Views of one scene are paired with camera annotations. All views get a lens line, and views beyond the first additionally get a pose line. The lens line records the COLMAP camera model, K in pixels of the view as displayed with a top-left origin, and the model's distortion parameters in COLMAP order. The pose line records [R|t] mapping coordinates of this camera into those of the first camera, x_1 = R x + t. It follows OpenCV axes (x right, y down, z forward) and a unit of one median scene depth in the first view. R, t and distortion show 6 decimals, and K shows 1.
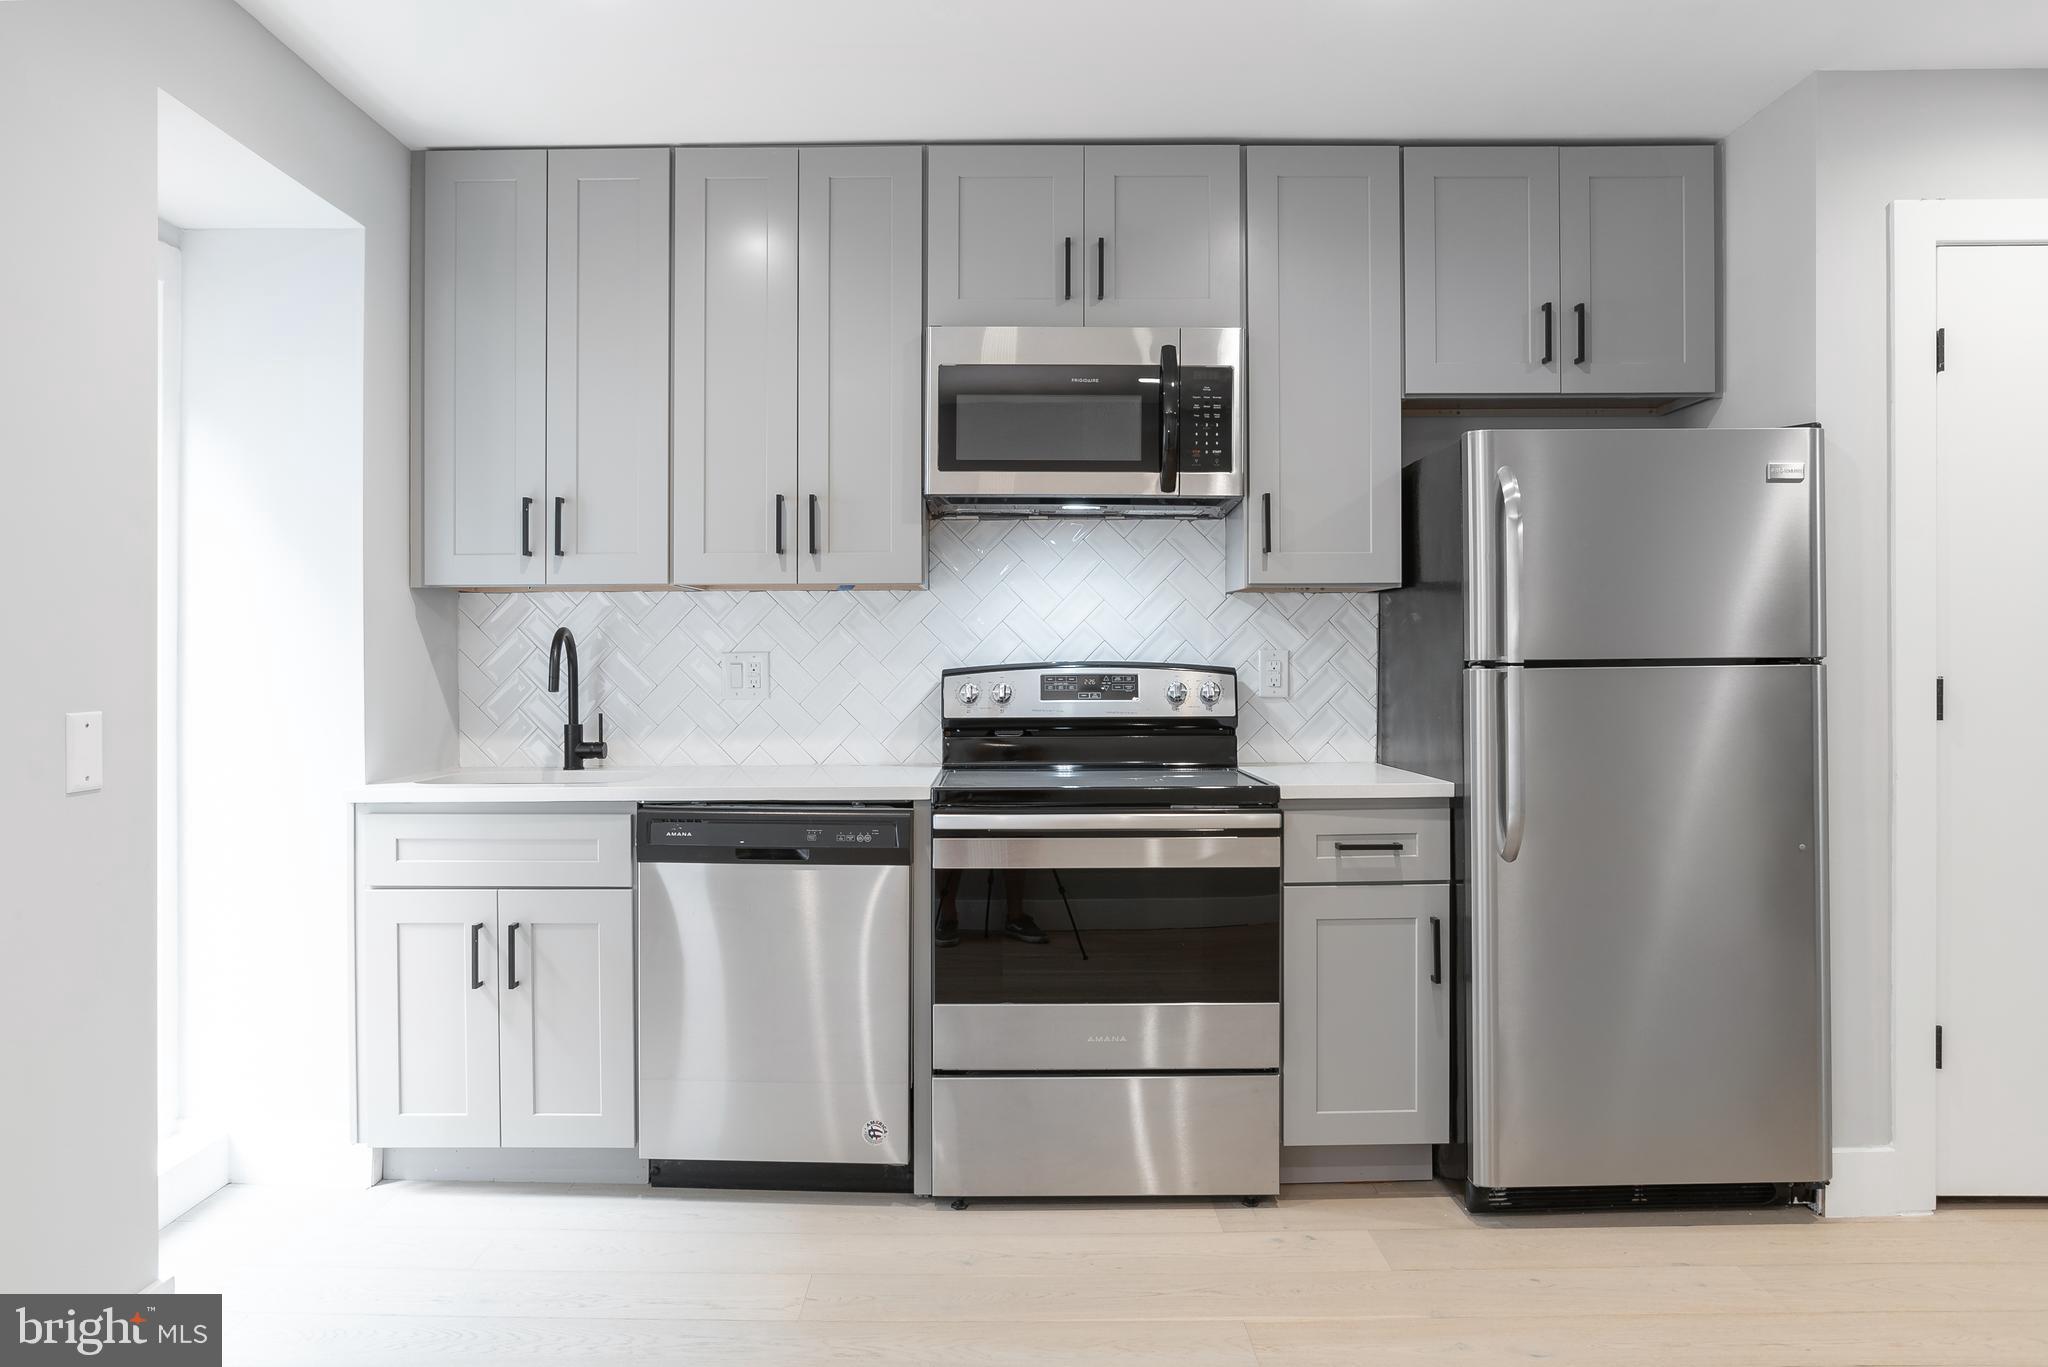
lens RADIAL K [[1434.1, 0, 1024.9], [0, 1434.1, 669.9], [0, 0, 1]] dist [-0.052216, 0.046717]
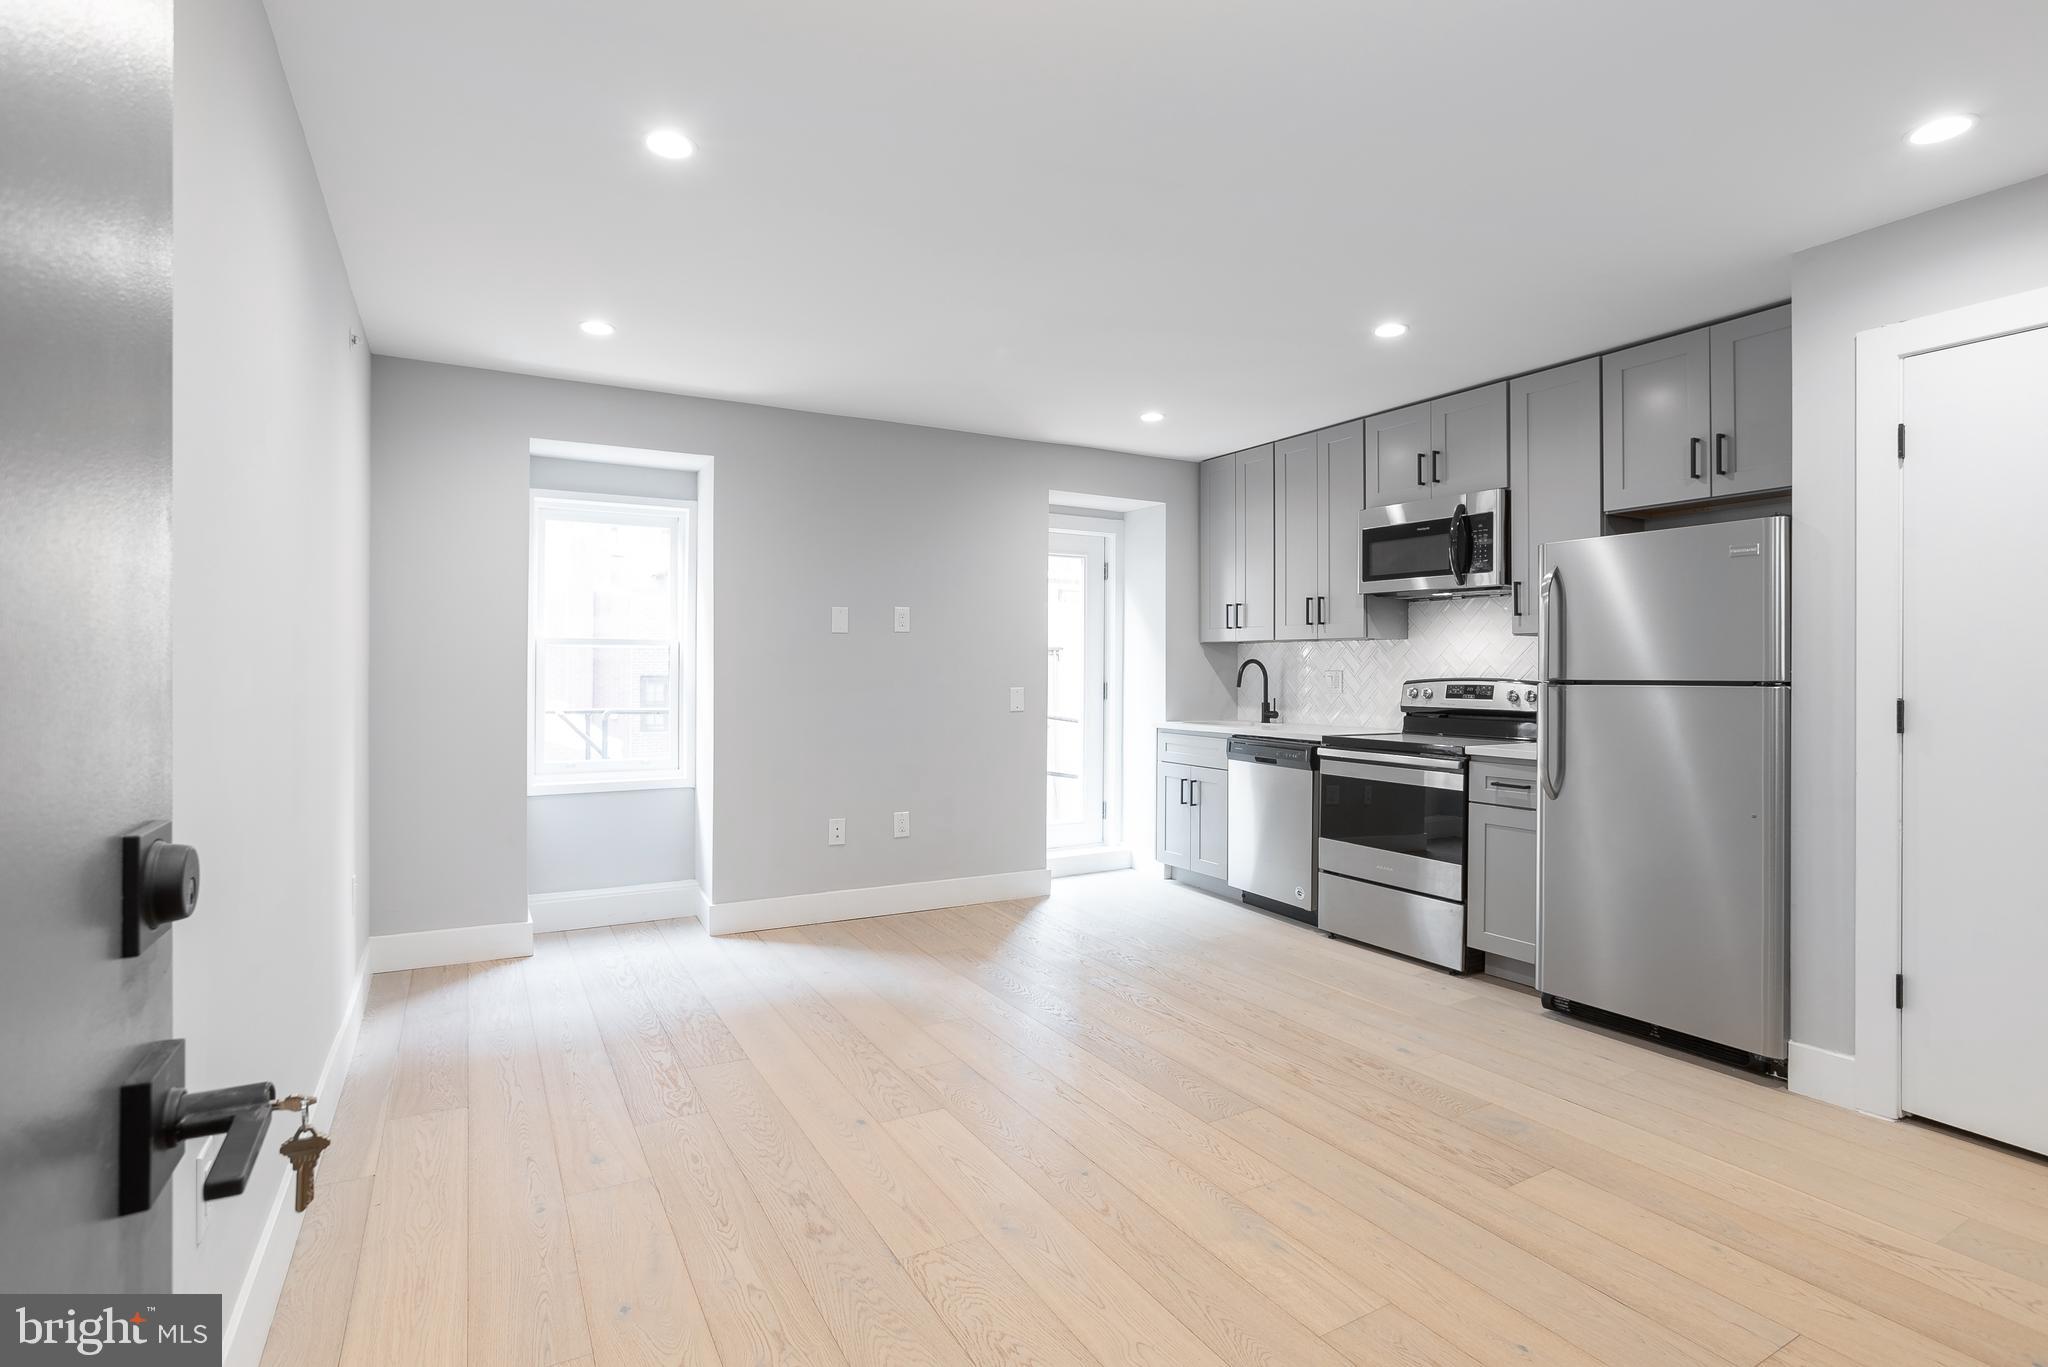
lens RADIAL K [[1006.7, 0, 1024.0], [0, 1006.7, 683.5], [0, 0, 1]] dist [0.000264, 0.000101]
pose [[0.493397, 0.018924, -0.869598, 0.945836], [-0.014102, 0.999806, 0.013756, -0.008854], [0.869690, 0.005476, 0.493568, -0.115151]]
